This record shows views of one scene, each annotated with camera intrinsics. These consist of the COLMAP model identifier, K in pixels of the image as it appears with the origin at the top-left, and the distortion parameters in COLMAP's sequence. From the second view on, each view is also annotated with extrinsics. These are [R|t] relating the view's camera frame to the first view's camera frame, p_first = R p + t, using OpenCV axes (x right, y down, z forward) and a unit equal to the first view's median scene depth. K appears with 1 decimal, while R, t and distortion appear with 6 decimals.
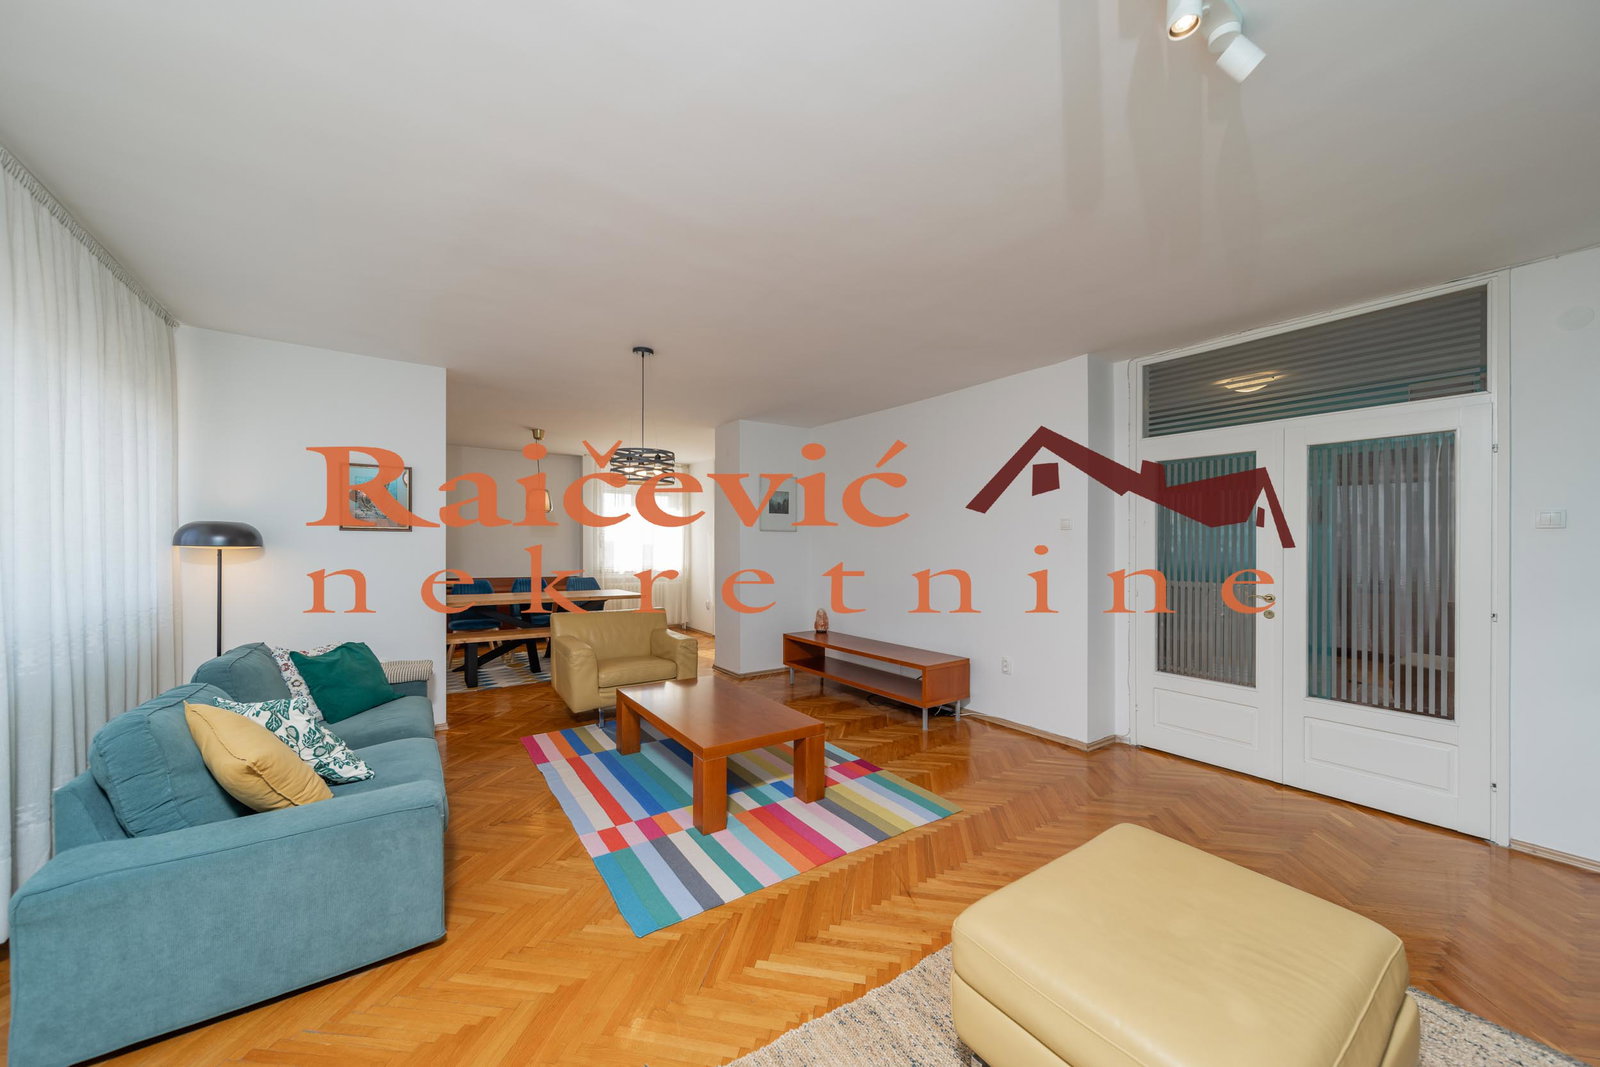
lens RADIAL K [[560.6, 0, 795.8], [0, 560.6, 551.0], [0, 0, 1]] dist [-0.002984, -0.000444]
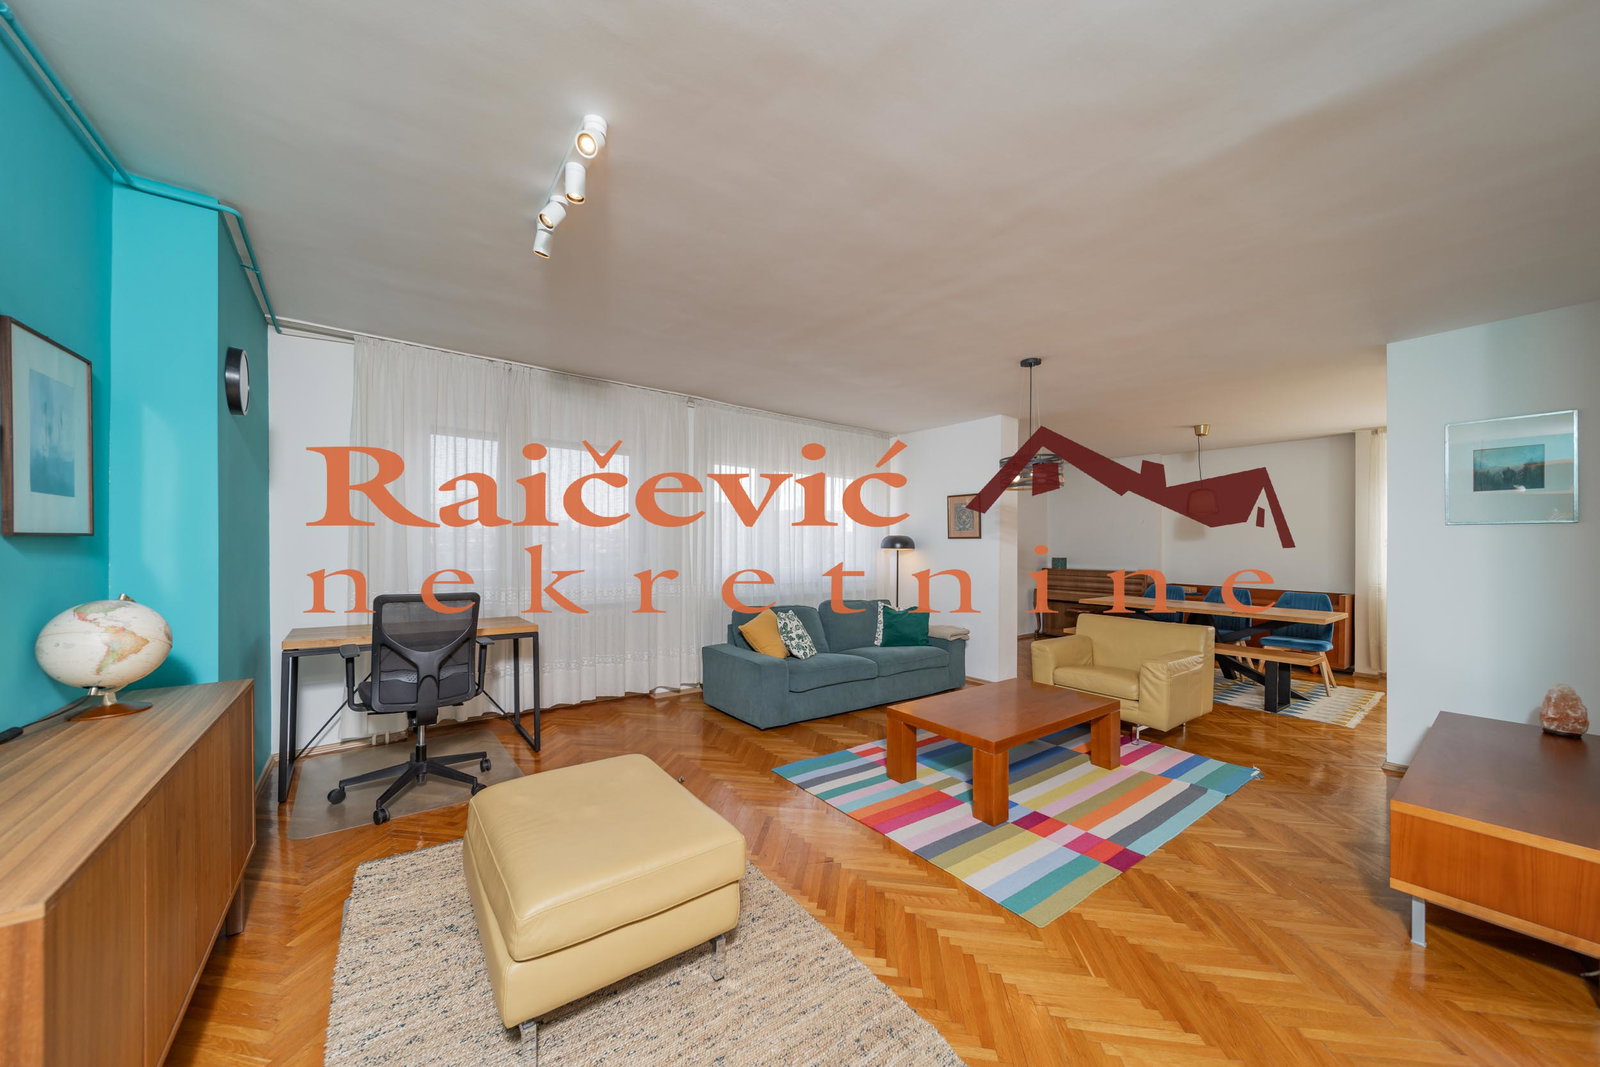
lens RADIAL K [[560.6, 0, 790.0], [0, 560.6, 540.9], [0, 0, 1]] dist [-0.002984, -0.000444]
pose [[0.031247, -0.015615, -0.999390, 0.825867], [-0.018093, 0.999705, -0.016185, 0.002641], [0.999348, 0.018588, 0.030955, 0.554436]]
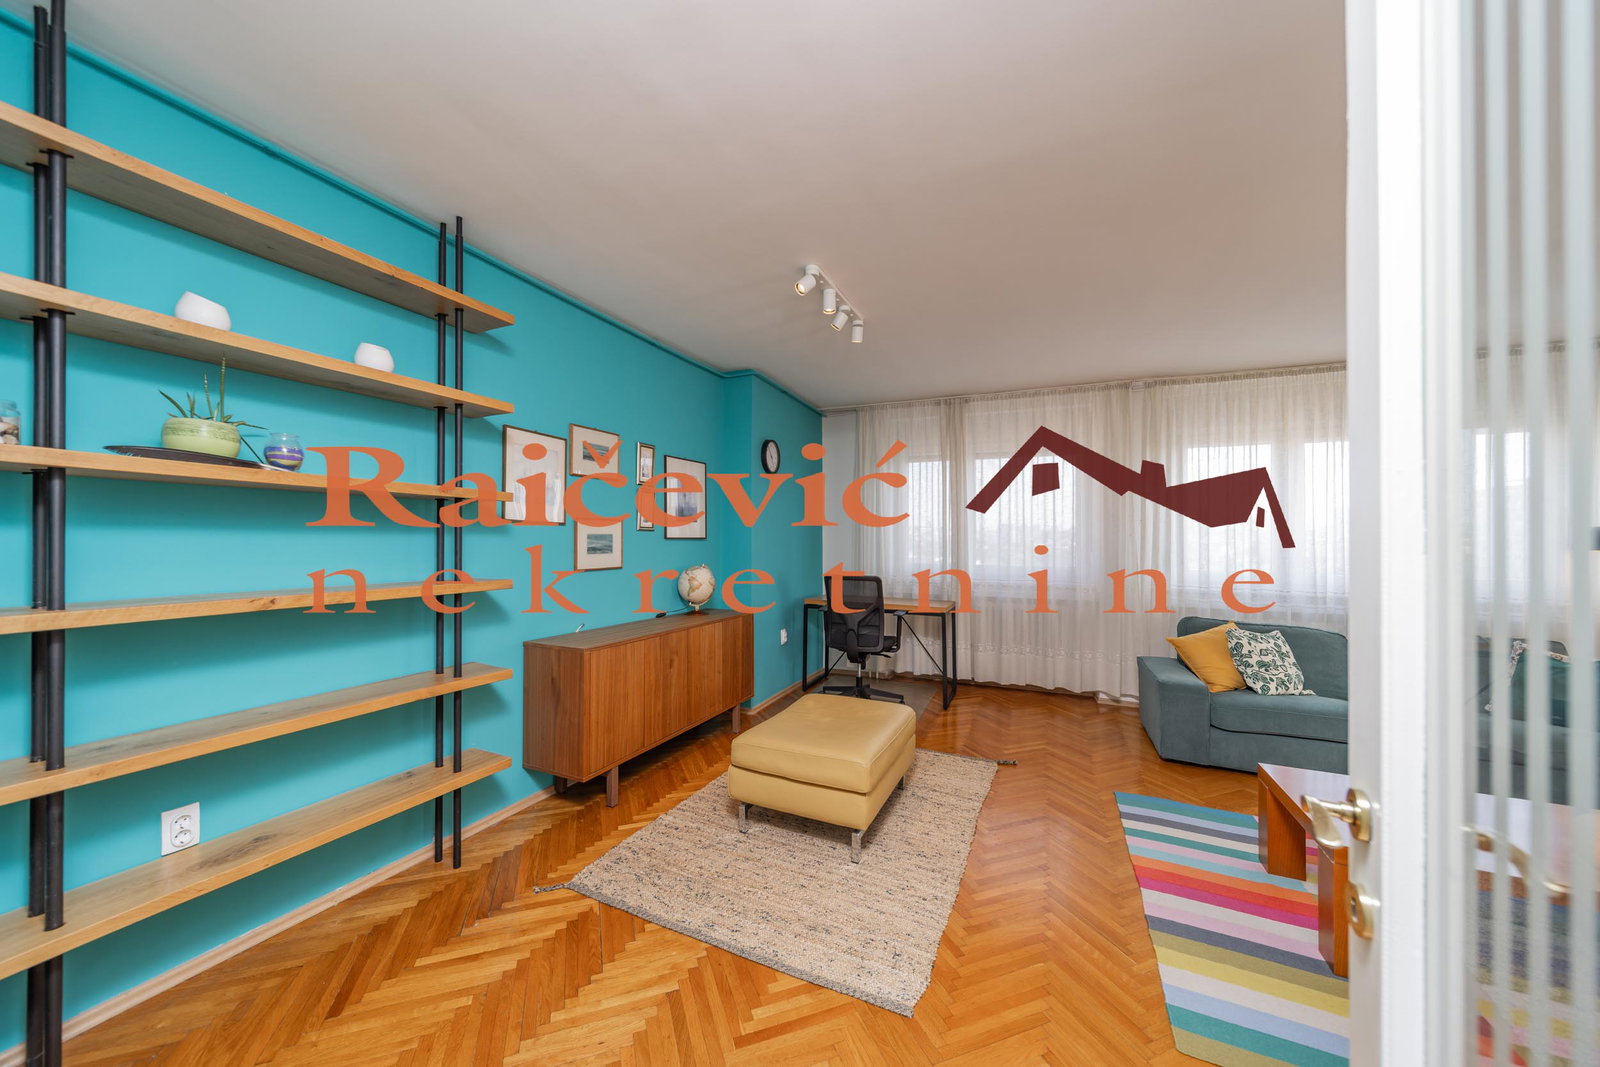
lens RADIAL K [[560.6, 0, 792.8], [0, 560.6, 533.5], [0, 0, 1]] dist [-0.002984, -0.000444]
pose [[-0.861070, -0.020633, -0.508068, 0.730049], [-0.019080, 0.999784, -0.008266, -0.003030], [0.508128, 0.002576, -0.861278, 1.075633]]
